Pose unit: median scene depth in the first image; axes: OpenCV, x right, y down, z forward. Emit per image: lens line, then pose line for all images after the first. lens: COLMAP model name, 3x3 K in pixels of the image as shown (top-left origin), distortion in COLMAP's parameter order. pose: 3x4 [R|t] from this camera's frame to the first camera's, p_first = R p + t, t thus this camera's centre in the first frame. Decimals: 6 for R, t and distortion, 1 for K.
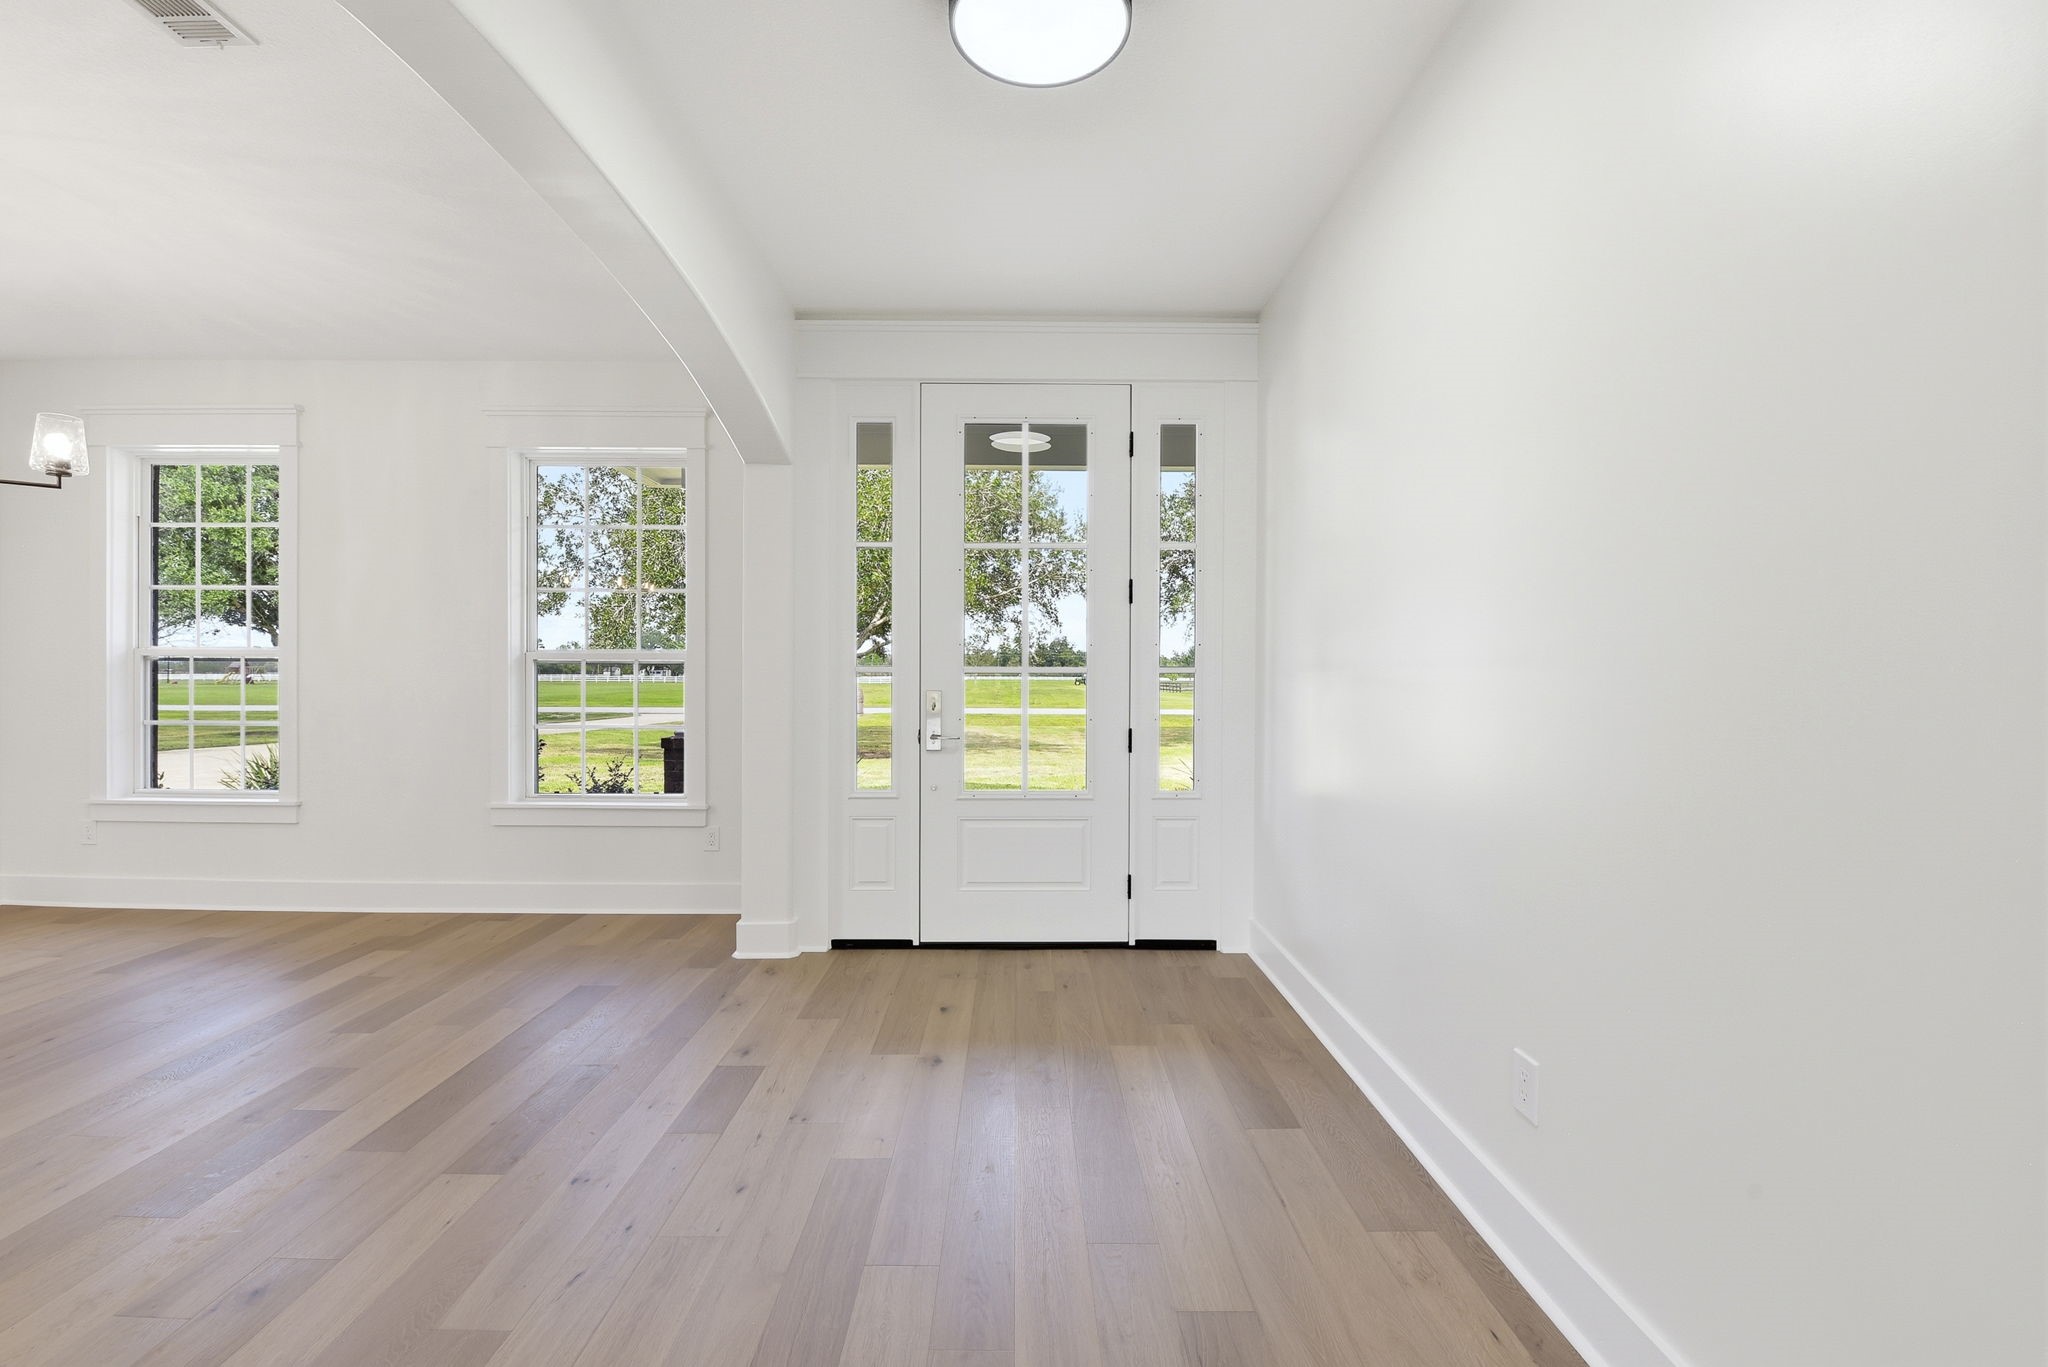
lens RADIAL K [[891.6, 0, 1024.0], [0, 891.6, 683.5], [0, 0, 1]] dist [0.001299, -0.000330]
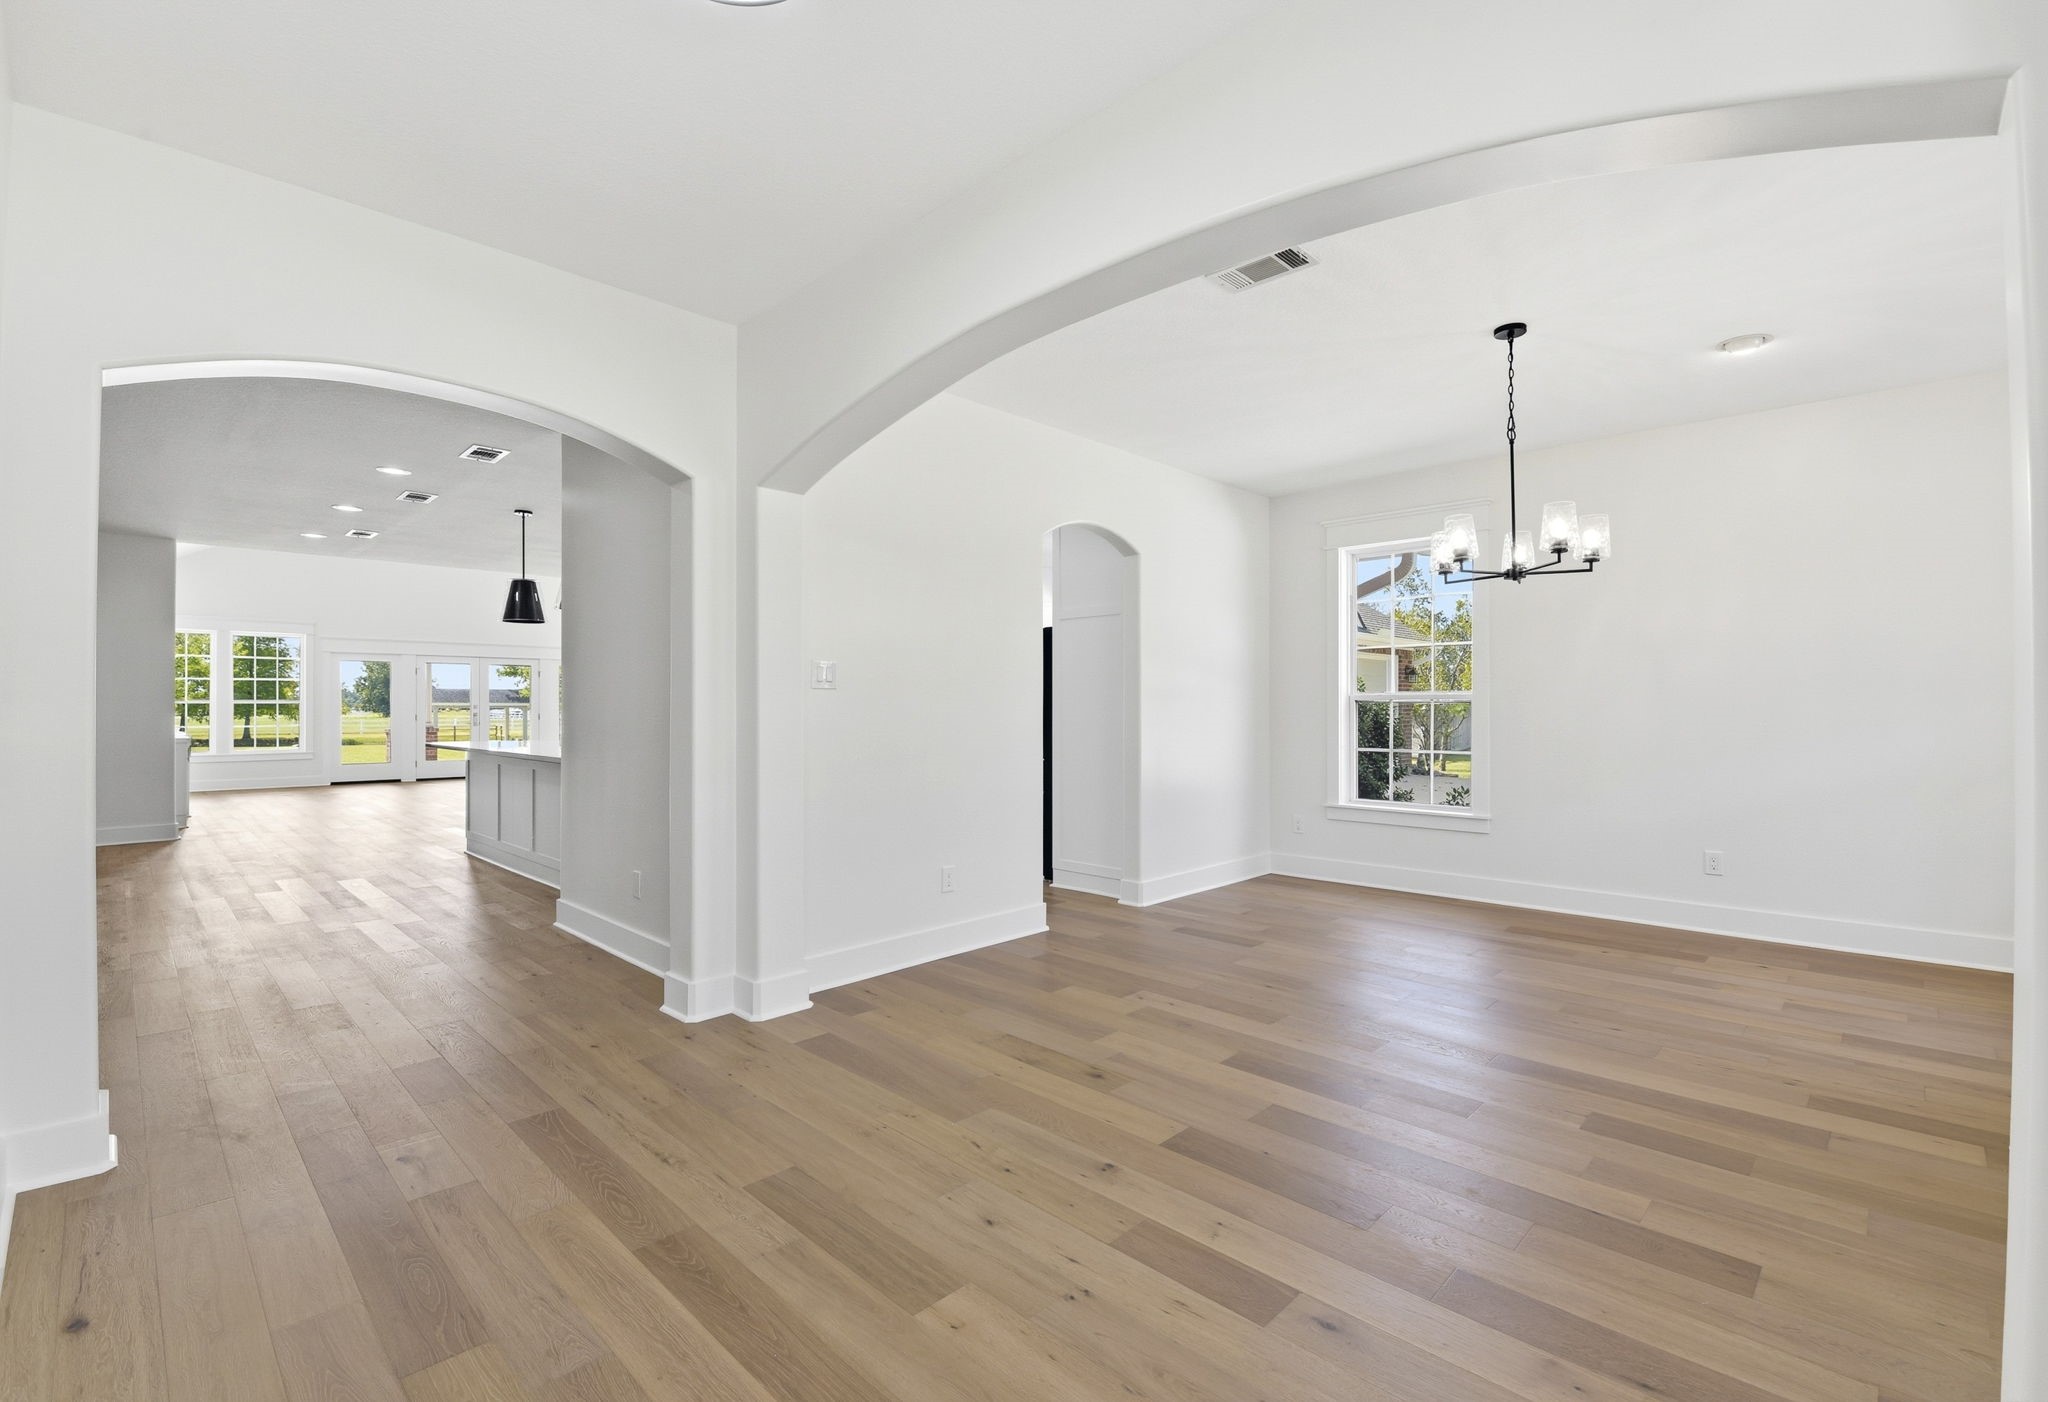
lens RADIAL K [[858.3, 0, 1024.0], [0, 858.3, 701.0], [0, 0, 1]] dist [0.000078, -0.000004]
pose [[-0.695938, -0.001253, -0.718101, 0.323736], [0.000148, 0.999998, -0.001888, -0.034033], [0.718102, -0.001420, -0.695936, 1.488121]]
